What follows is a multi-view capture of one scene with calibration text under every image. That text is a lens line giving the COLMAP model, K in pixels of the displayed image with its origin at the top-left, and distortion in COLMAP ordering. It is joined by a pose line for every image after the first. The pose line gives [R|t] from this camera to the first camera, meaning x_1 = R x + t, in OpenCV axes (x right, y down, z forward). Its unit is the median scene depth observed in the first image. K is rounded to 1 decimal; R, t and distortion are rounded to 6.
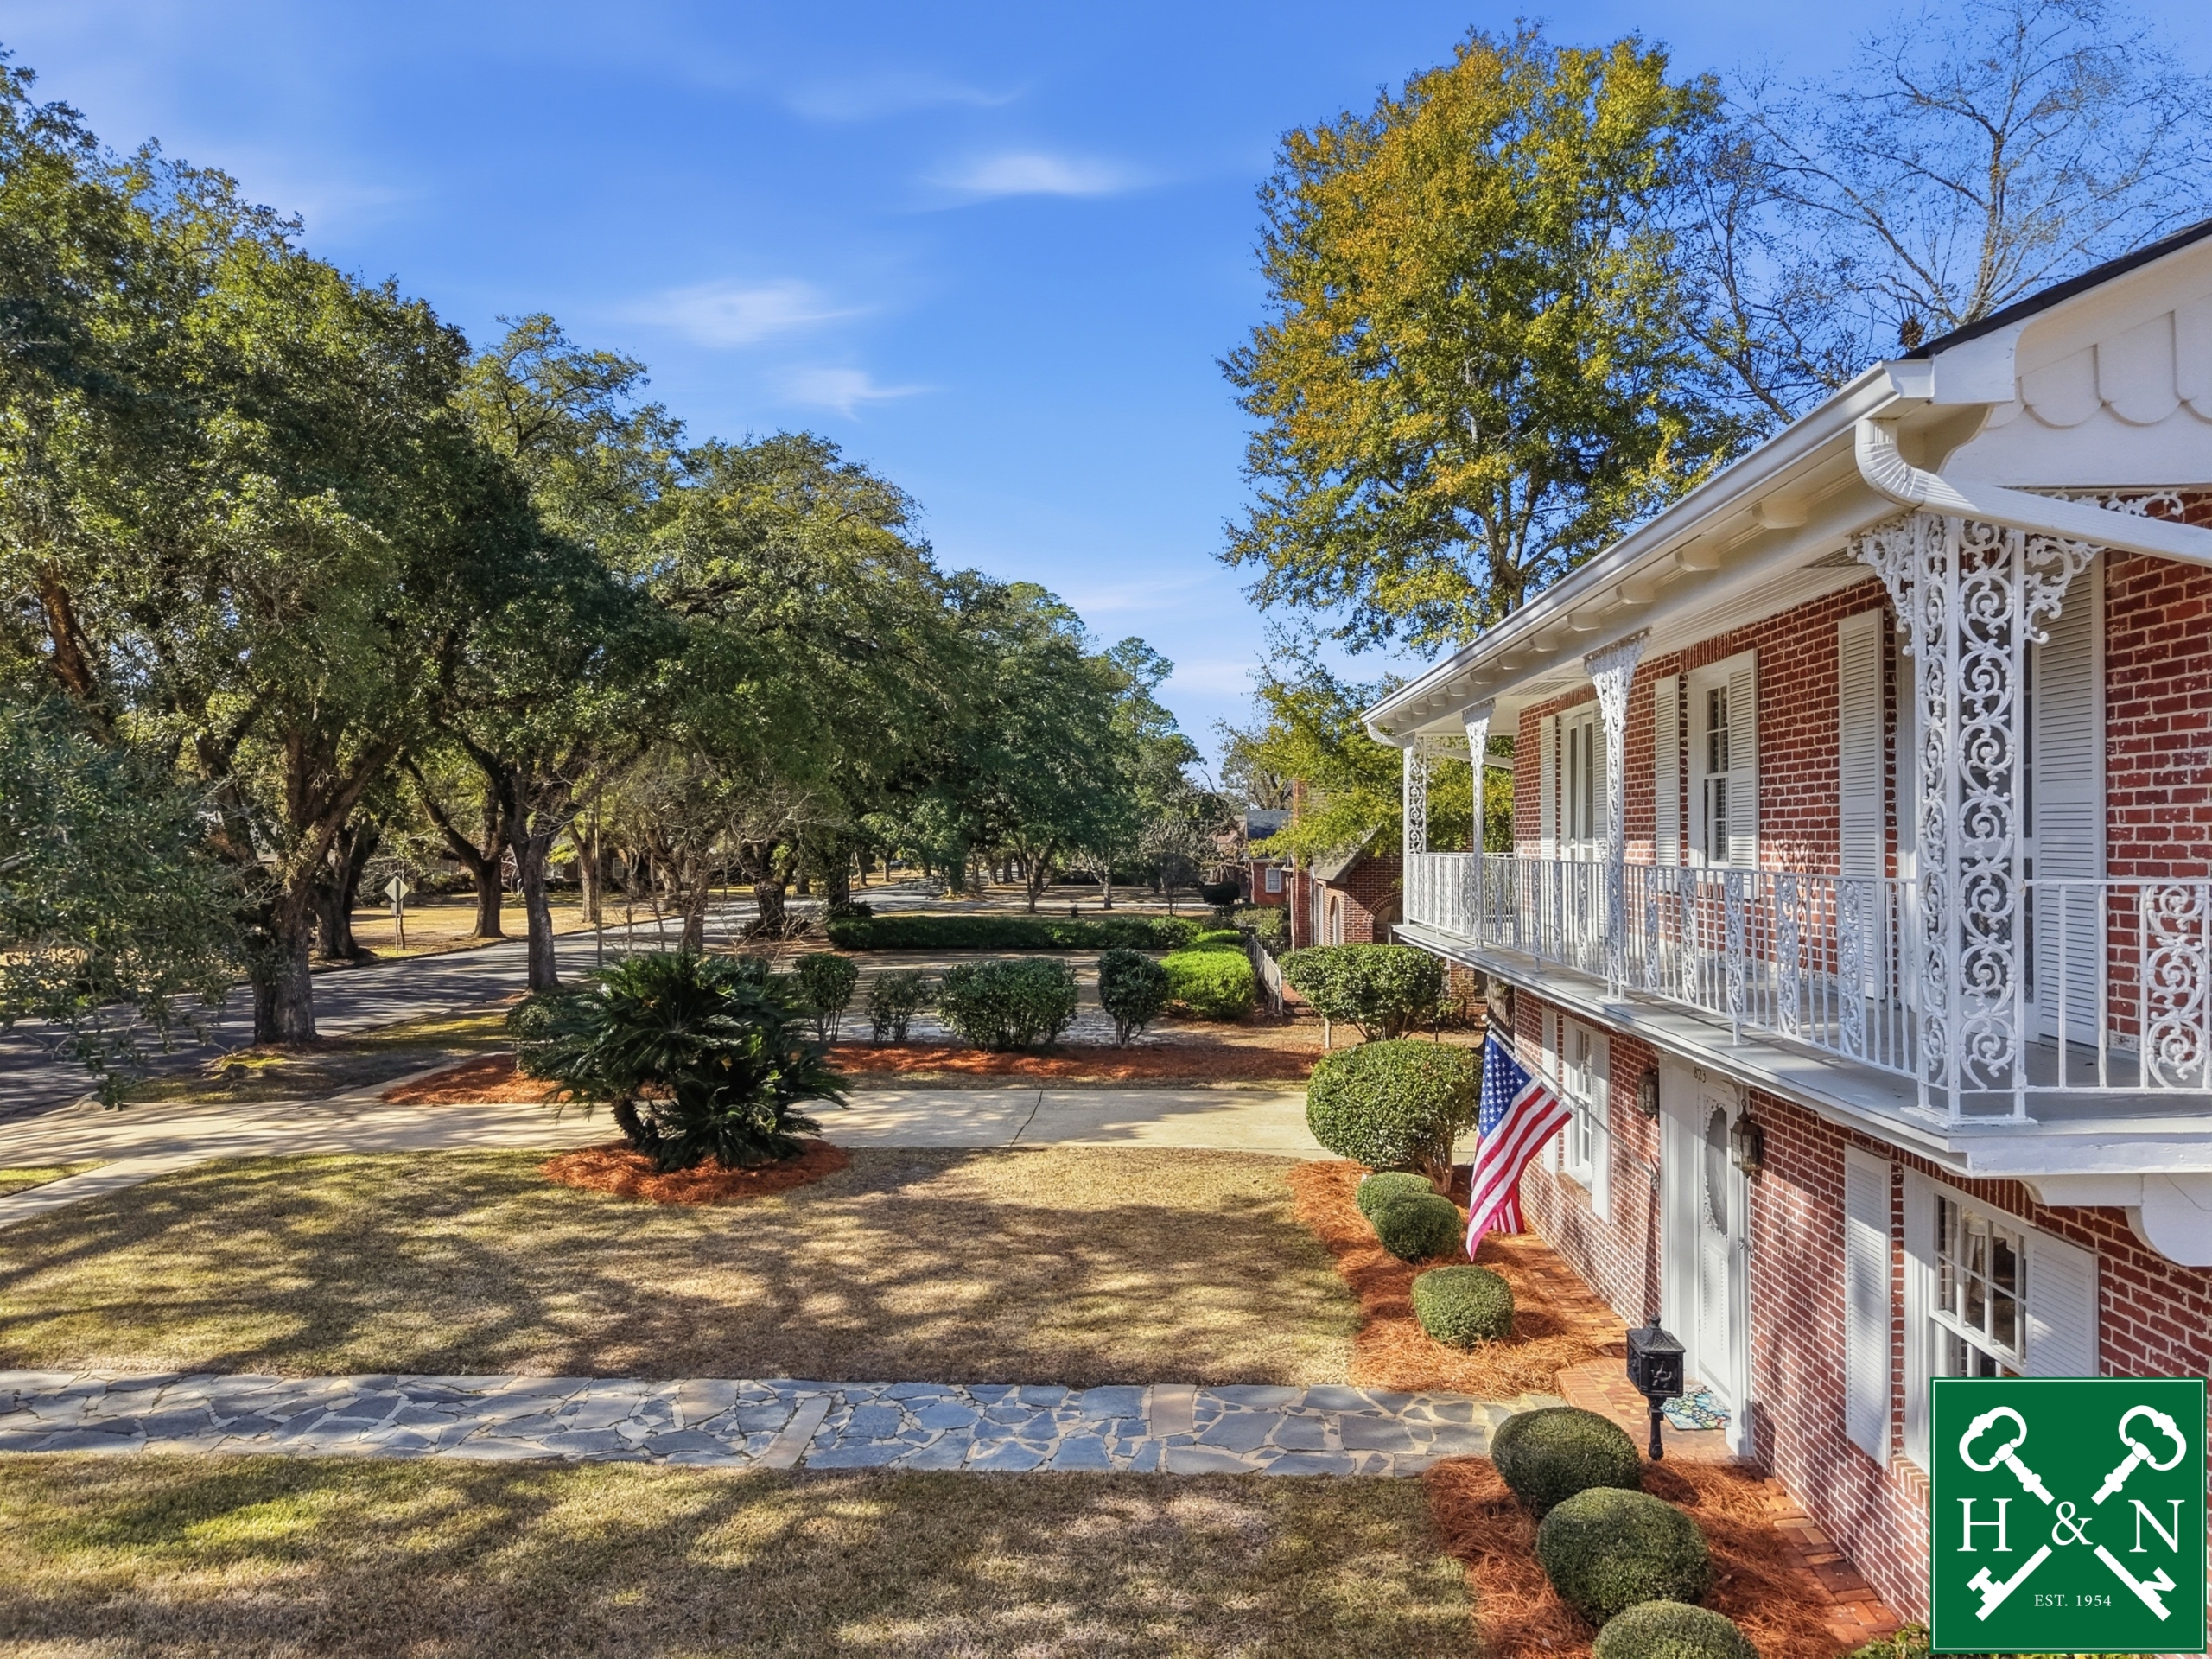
lens RADIAL K [[1509.0, 0, 1102.8], [0, 1509.0, 825.9], [0, 0, 1]] dist [0.024911, -0.017766]
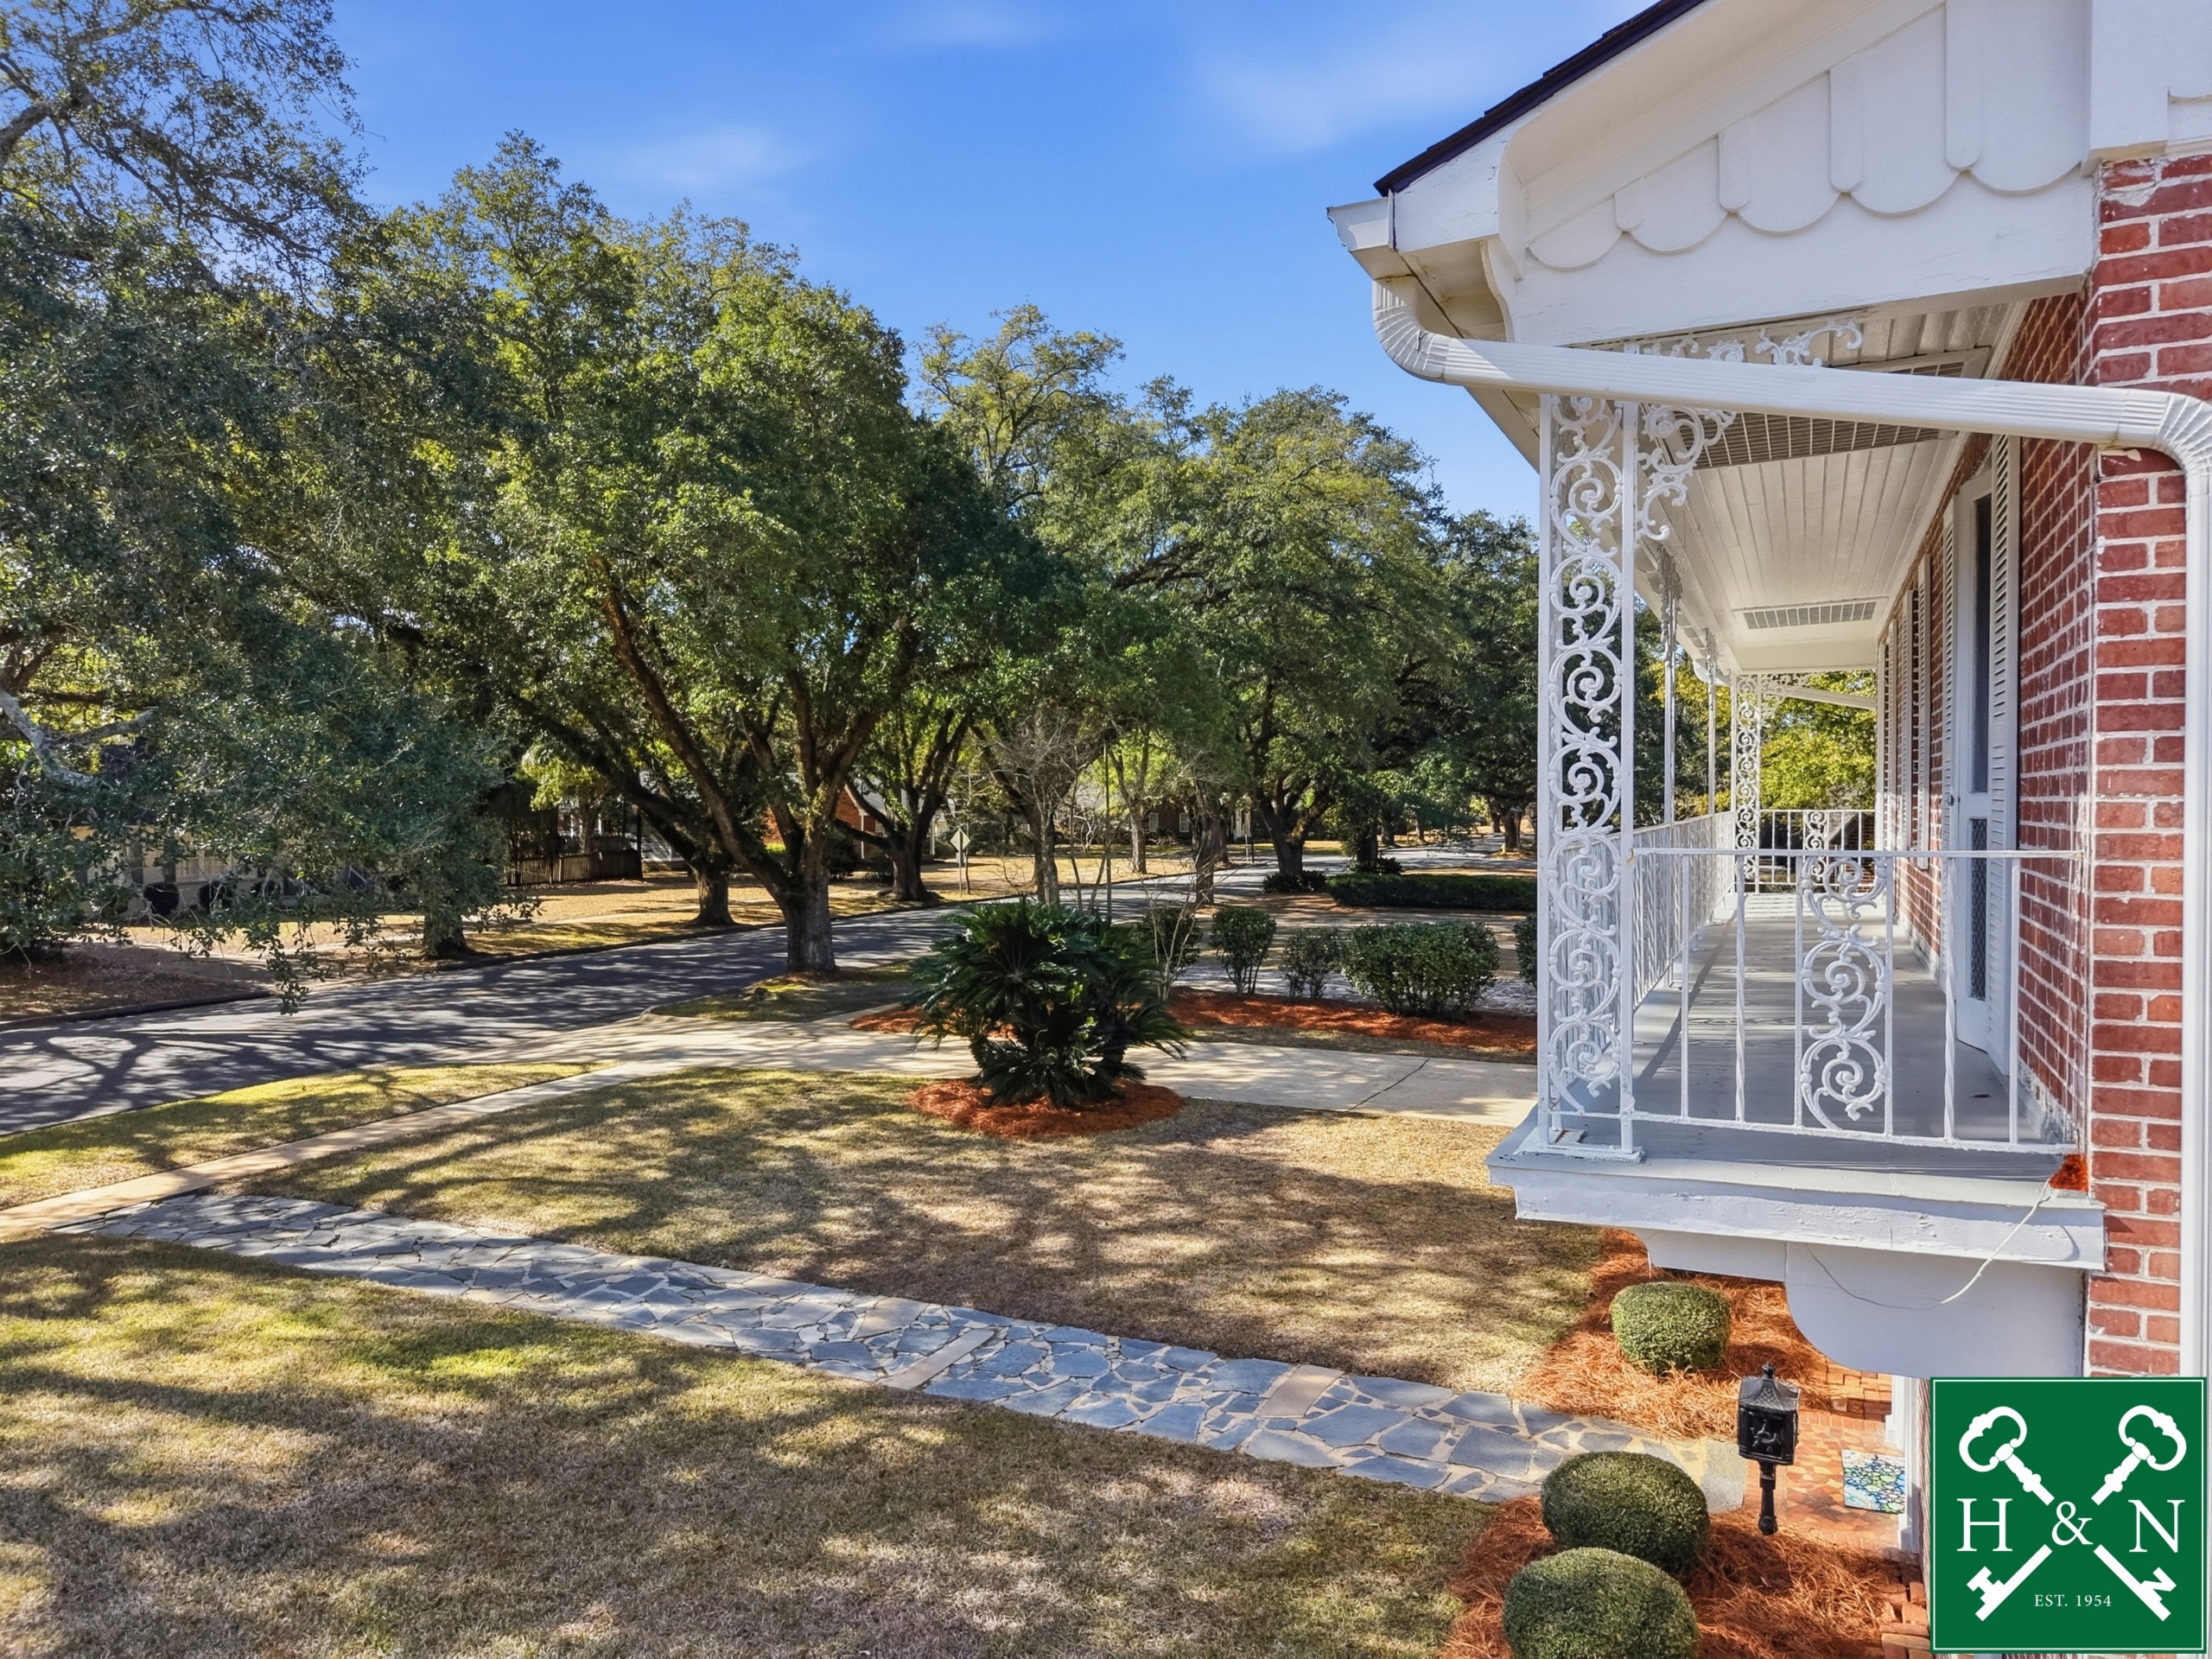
lens RADIAL K [[1509.0, 0, 1109.6], [0, 1509.0, 832.2], [0, 0, 1]] dist [0.024911, -0.017766]
pose [[0.919668, 0.007062, -0.392634, 0.267020], [0.006232, 0.999450, 0.032573, 0.000138], [0.392648, -0.032403, 0.919118, 0.073409]]
